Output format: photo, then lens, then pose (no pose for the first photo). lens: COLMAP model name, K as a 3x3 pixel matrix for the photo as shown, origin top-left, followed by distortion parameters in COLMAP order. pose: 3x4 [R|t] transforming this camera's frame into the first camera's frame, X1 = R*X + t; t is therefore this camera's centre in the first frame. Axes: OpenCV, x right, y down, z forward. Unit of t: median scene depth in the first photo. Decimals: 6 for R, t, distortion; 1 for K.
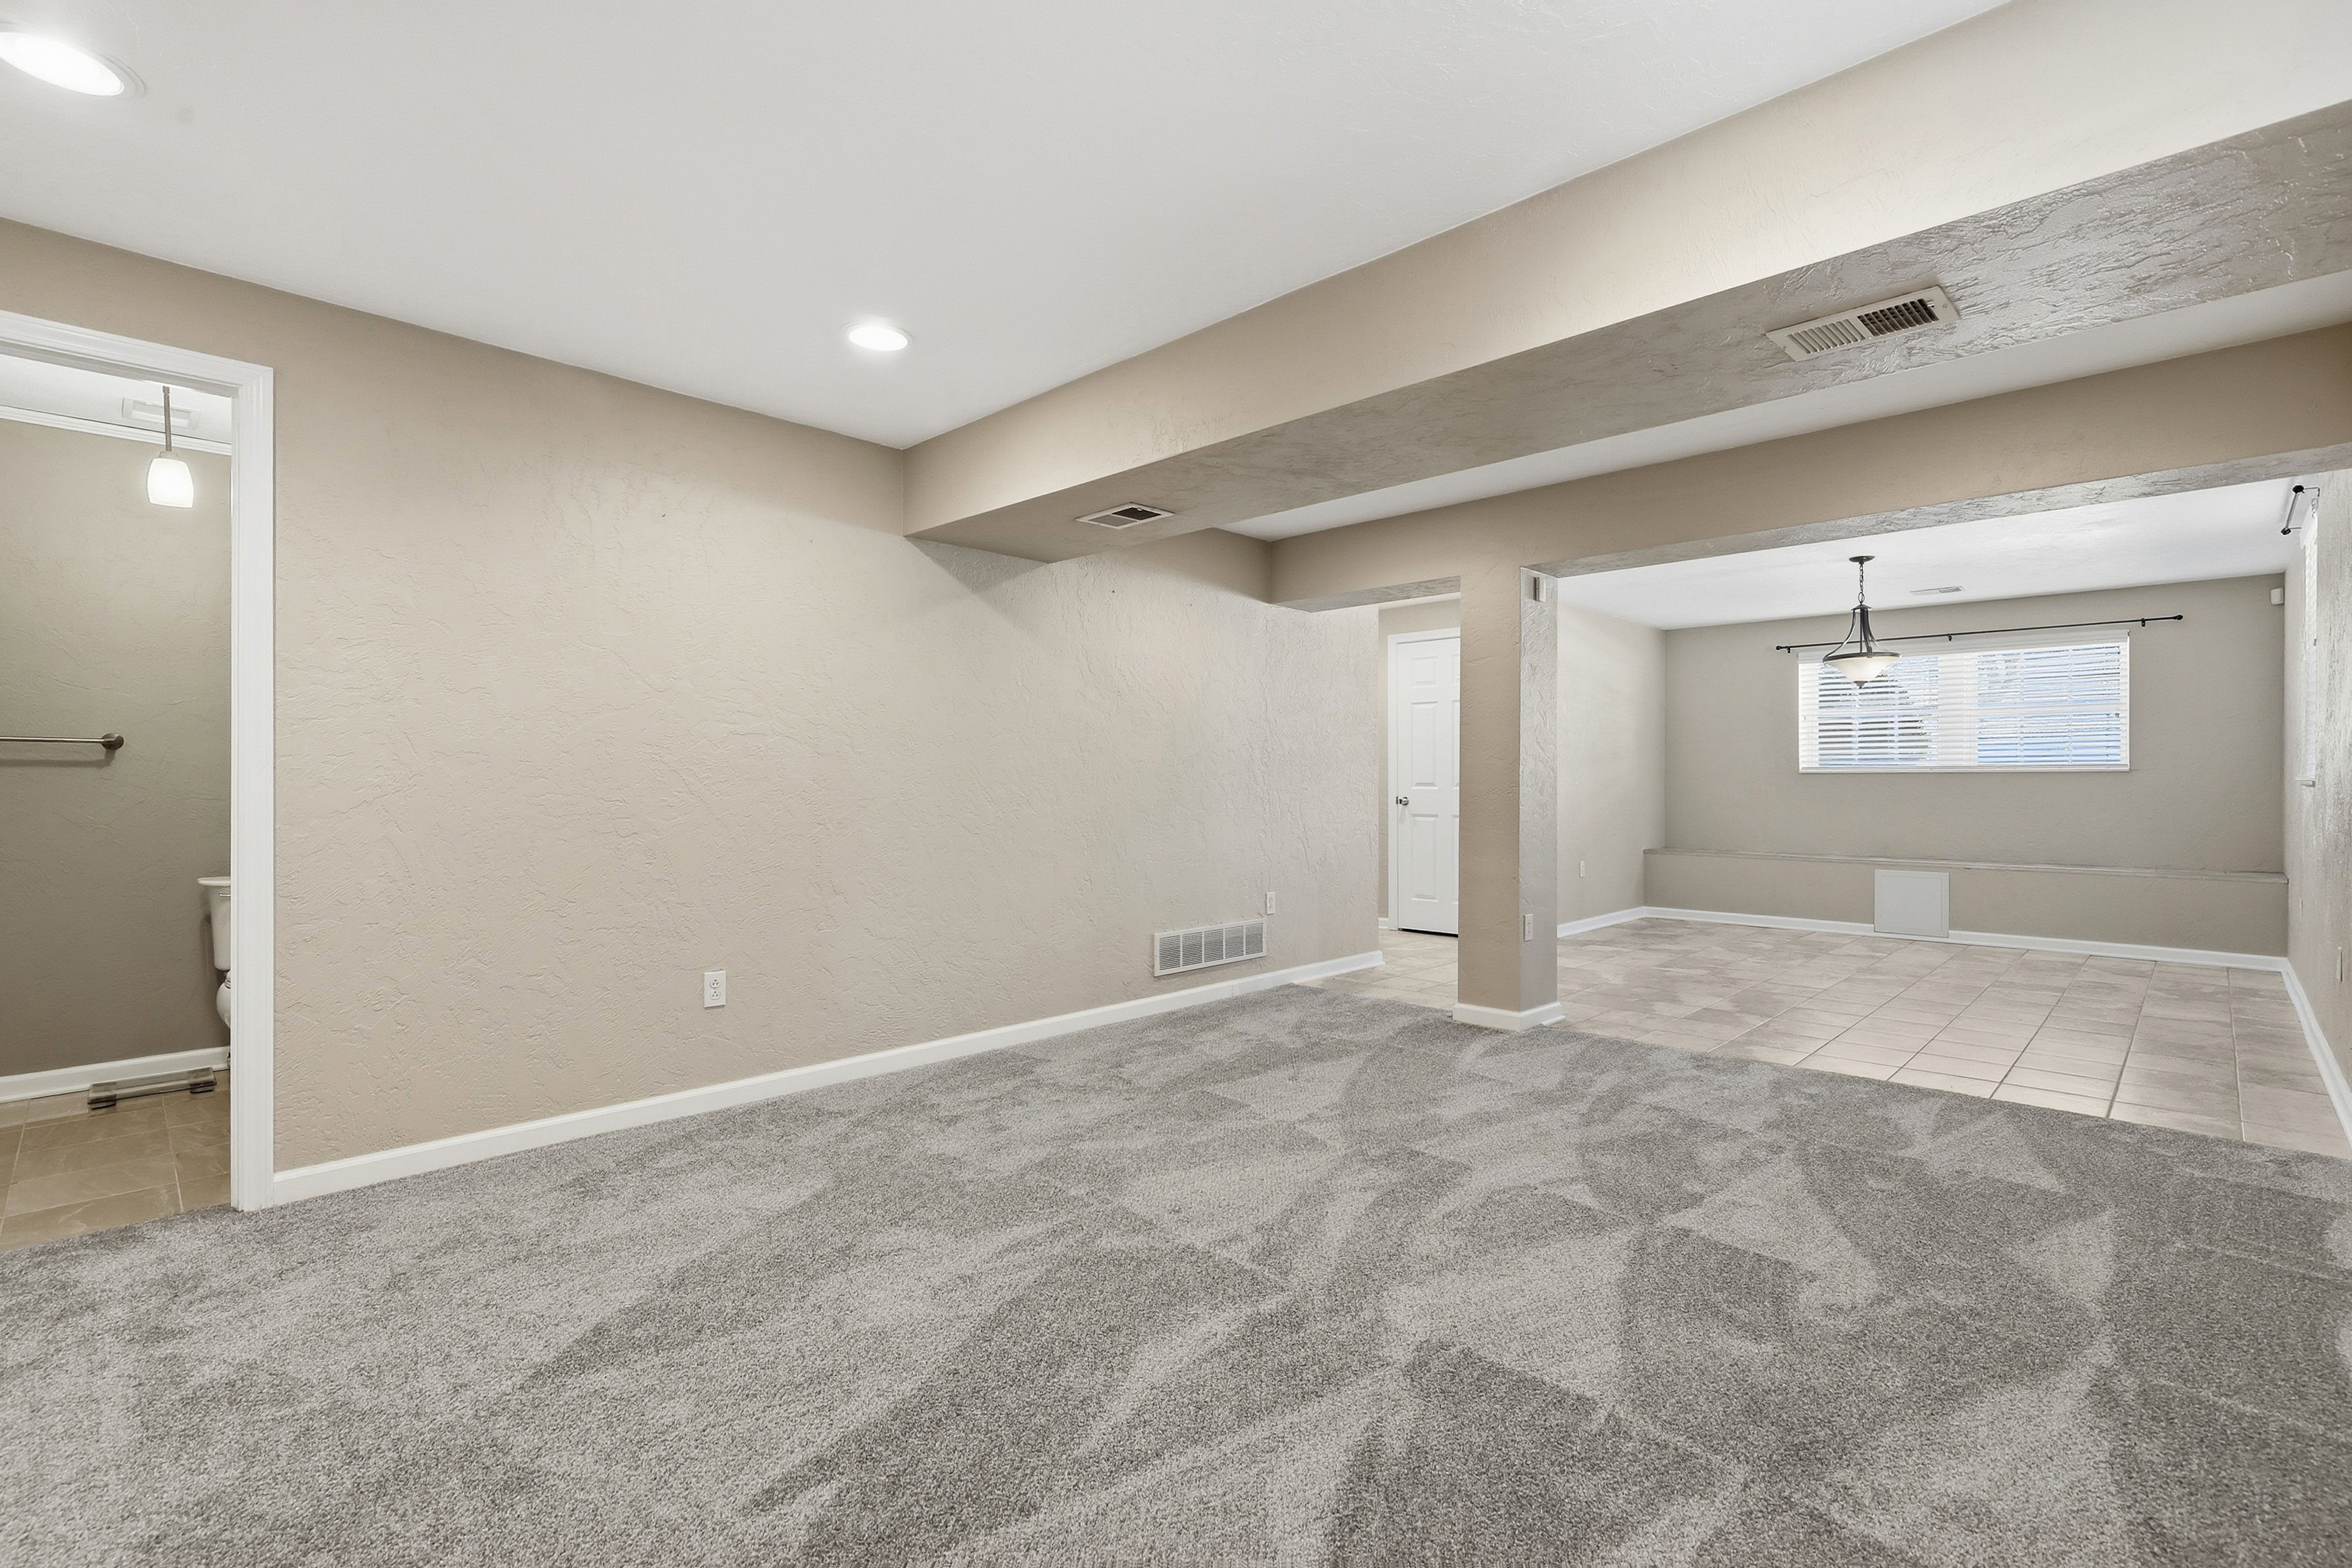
lens RADIAL K [[1065.0, 0, 1180.3], [0, 1065.0, 776.5], [0, 0, 1]] dist [0.002671, -0.007260]
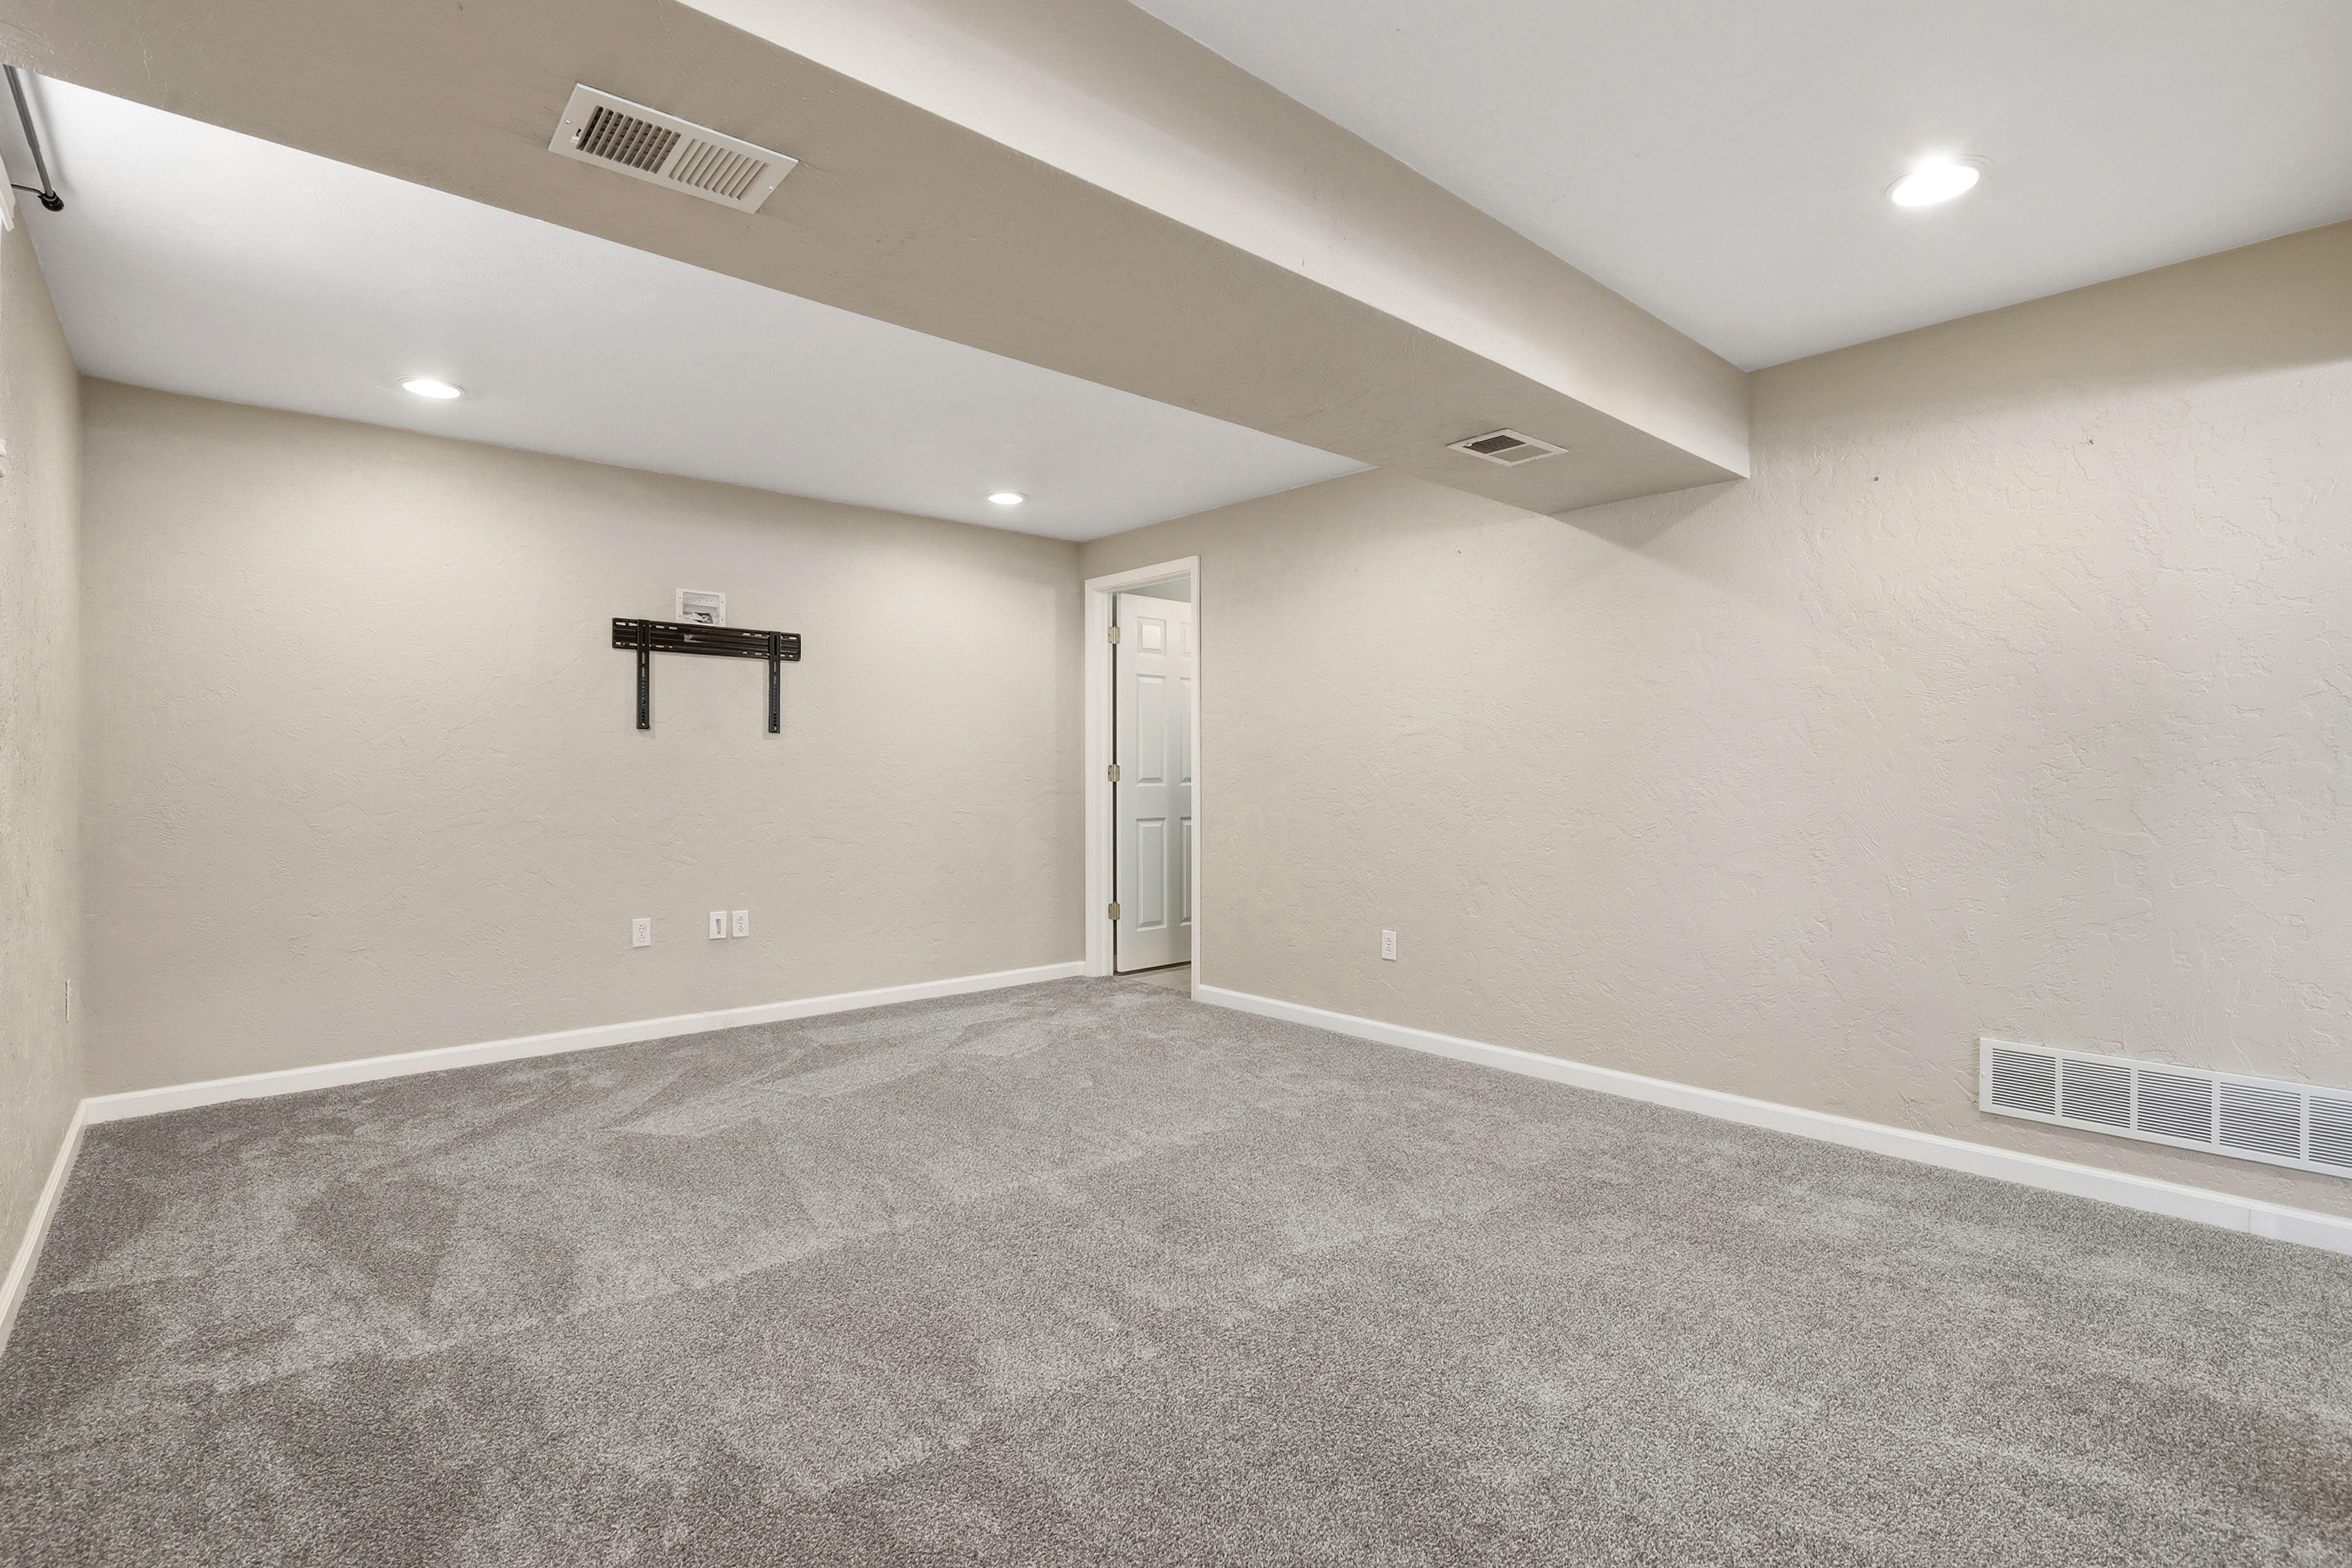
lens RADIAL K [[1099.7, 0, 1187.8], [0, 1099.7, 761.5], [0, 0, 1]] dist [-0.032304, -0.000483]
pose [[-0.066886, -0.009830, -0.997712, 0.670036], [0.004401, 0.999939, -0.010147, 0.000625], [0.997751, -0.005069, -0.066839, 0.683786]]
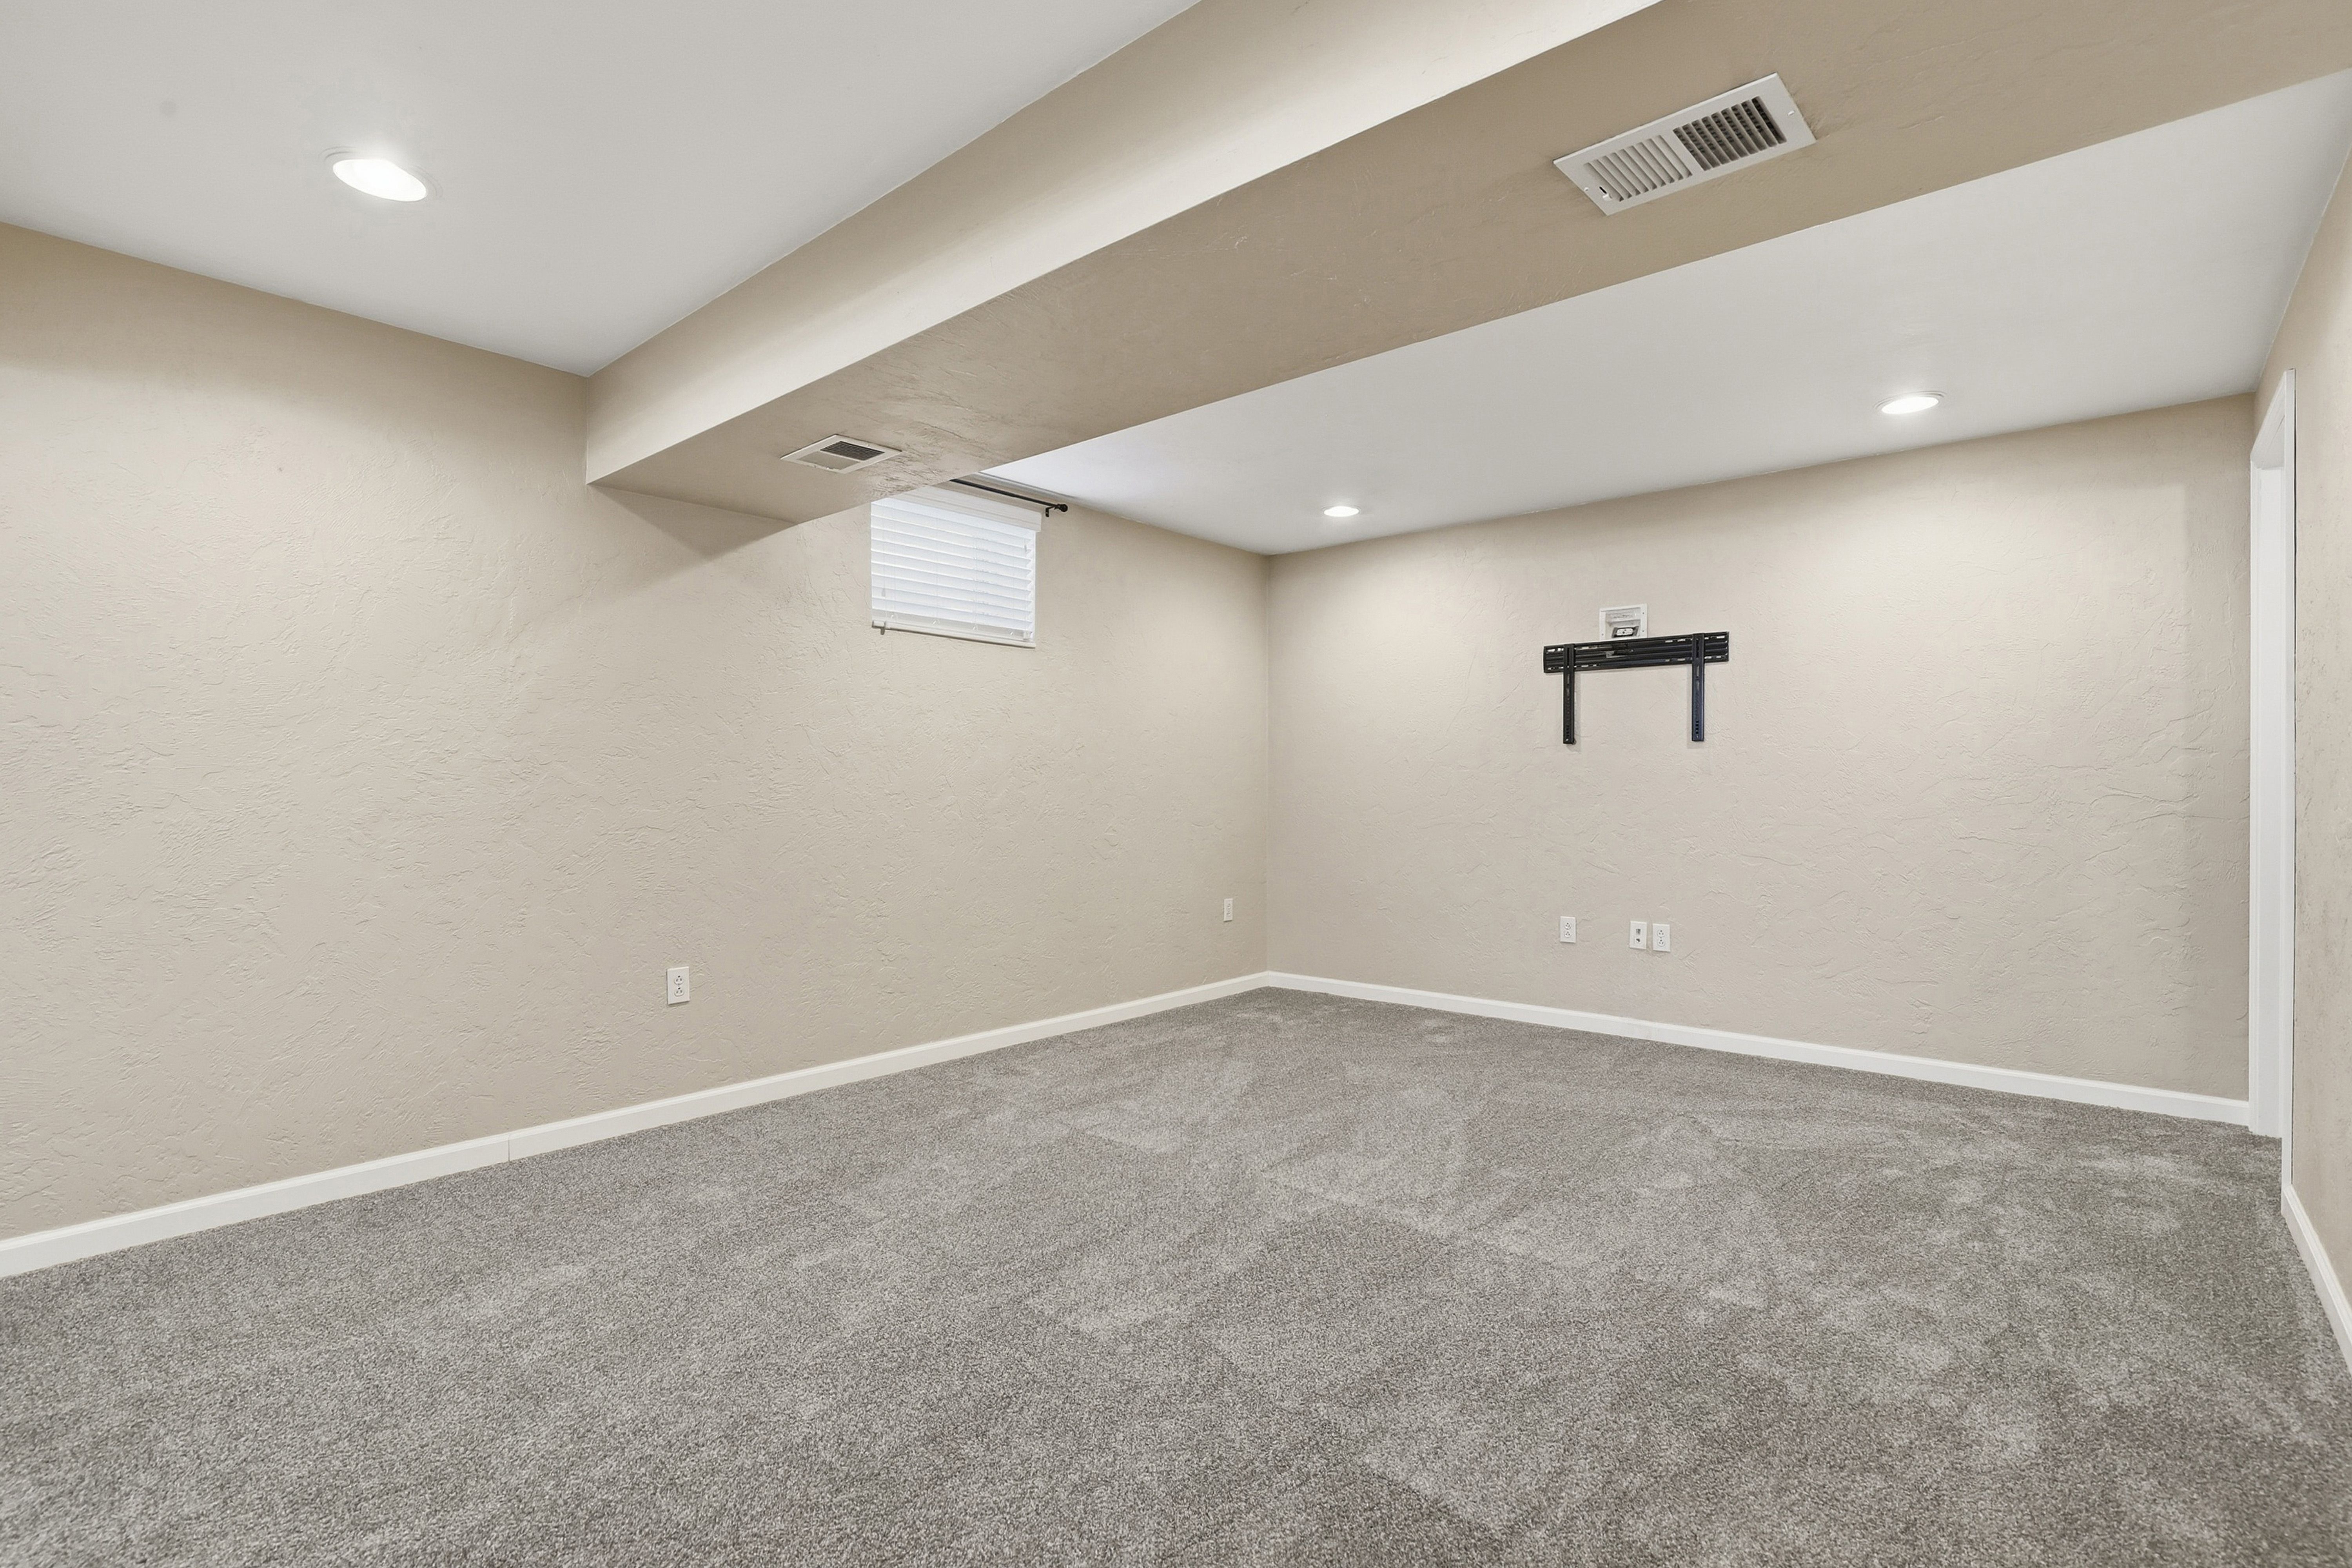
lens RADIAL K [[1065.0, 0, 1180.3], [0, 1065.0, 776.5], [0, 0, 1]] dist [0.002671, -0.007260]
pose [[-0.997131, 0.001745, -0.075671, 0.171589], [0.002468, 0.999952, -0.009459, 0.000656], [0.075651, -0.009618, -0.997088, 1.160406]]
